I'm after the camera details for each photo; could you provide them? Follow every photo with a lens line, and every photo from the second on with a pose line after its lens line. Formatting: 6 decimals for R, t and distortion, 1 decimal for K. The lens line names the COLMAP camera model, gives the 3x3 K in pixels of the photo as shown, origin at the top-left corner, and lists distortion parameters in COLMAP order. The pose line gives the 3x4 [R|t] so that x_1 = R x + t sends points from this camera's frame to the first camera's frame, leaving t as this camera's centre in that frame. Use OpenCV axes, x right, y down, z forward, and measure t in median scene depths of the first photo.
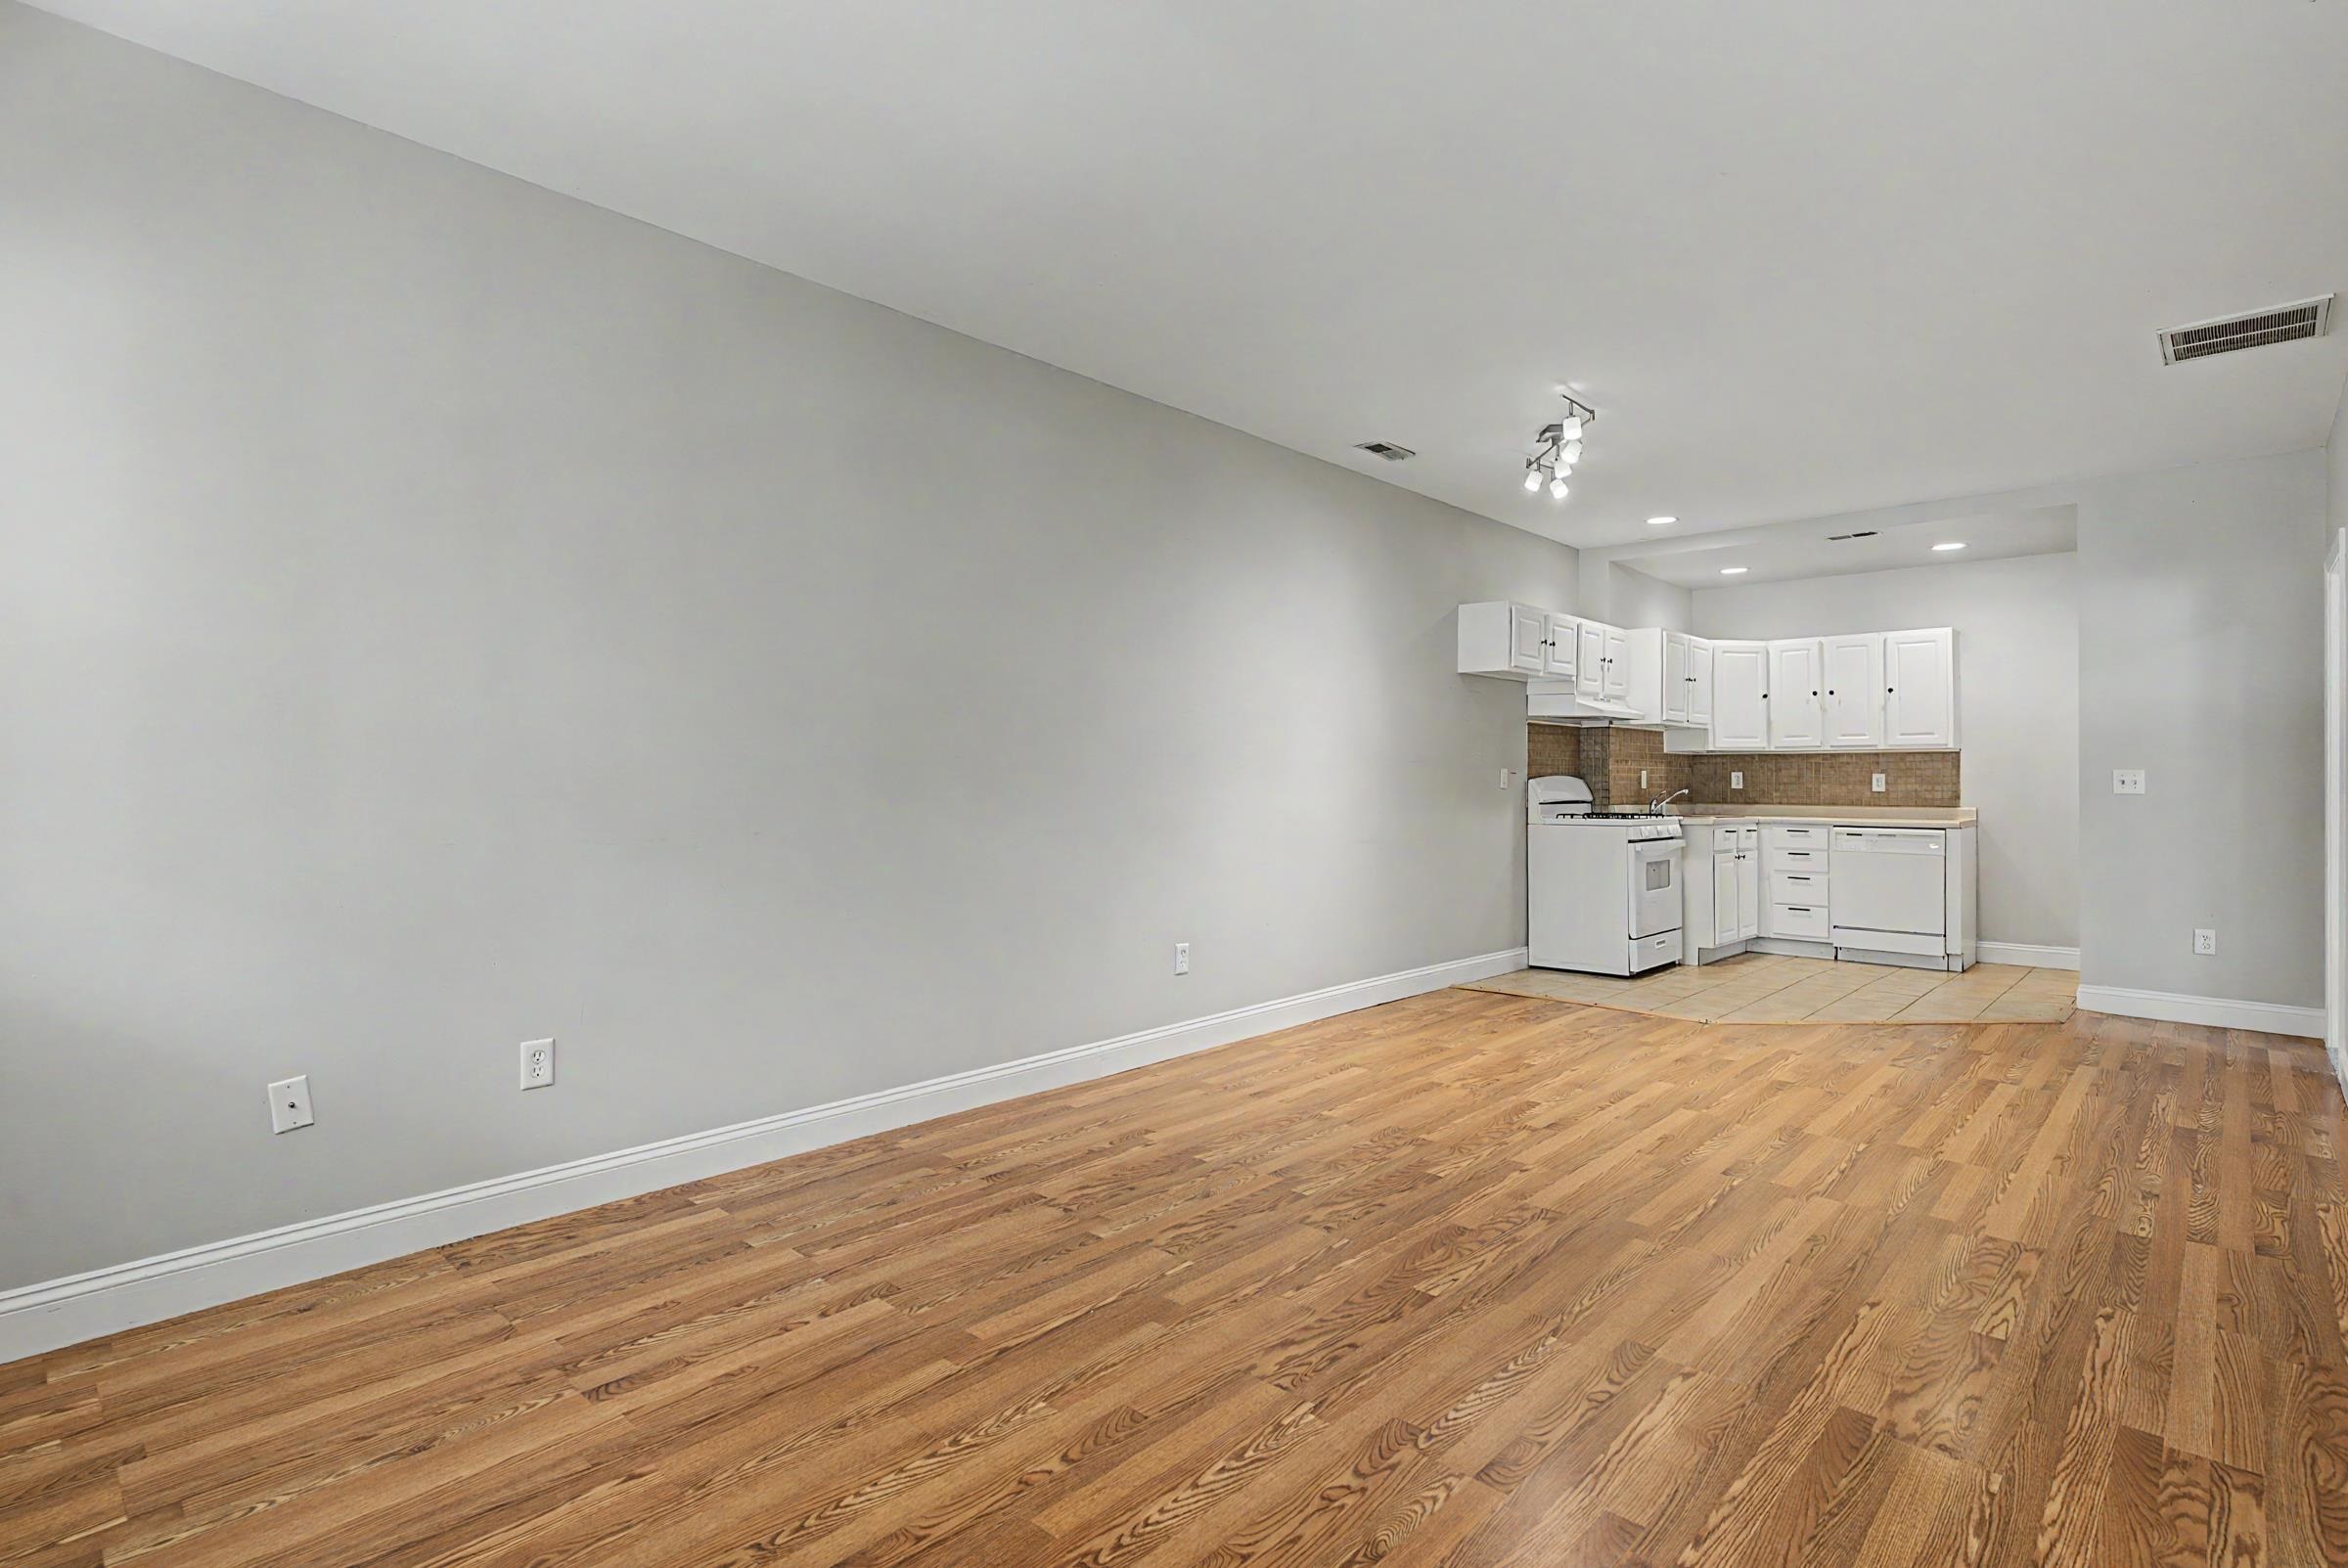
lens RADIAL K [[1155.0, 0, 1174.0], [0, 1155.0, 772.7], [0, 0, 1]] dist [-0.004169, 0.002209]
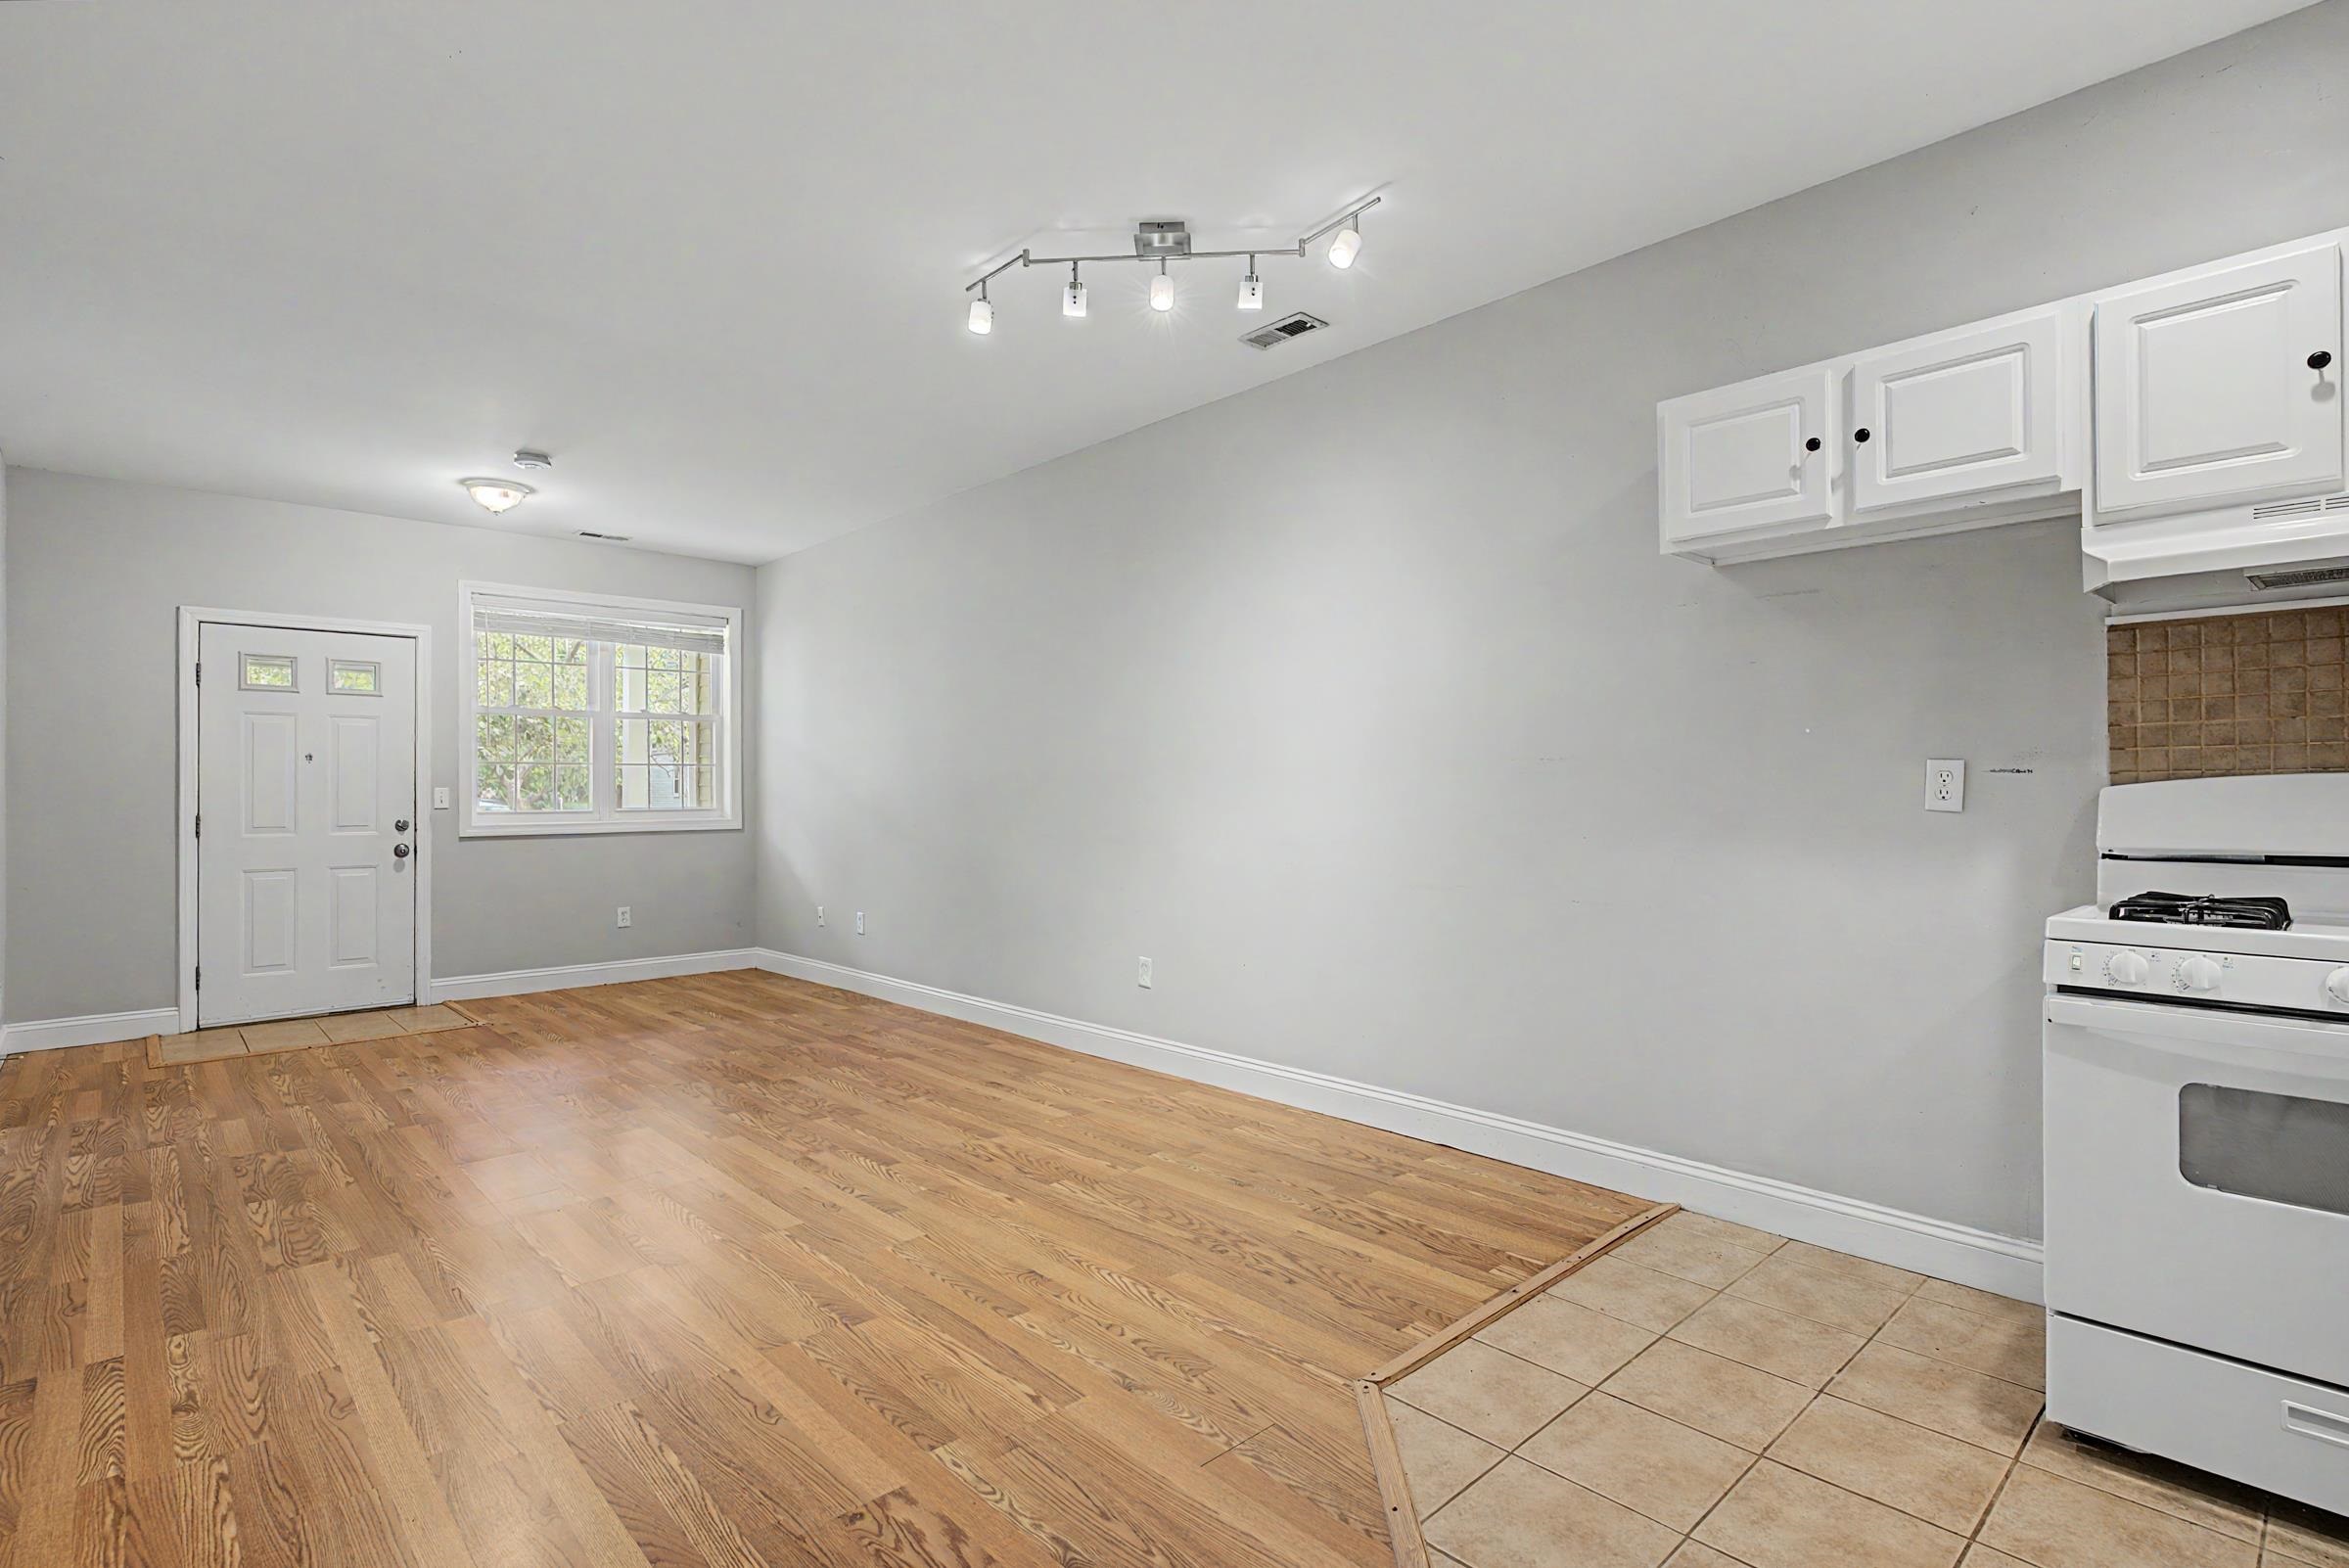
lens RADIAL K [[1128.4, 0, 1166.7], [0, 1128.4, 788.5], [0, 0, 1]] dist [-0.001961, 0.001233]
pose [[-0.076849, -0.006709, -0.997020, 1.253105], [0.010157, 0.999920, -0.007511, 0.011567], [0.996991, -0.010704, -0.076775, 1.393615]]
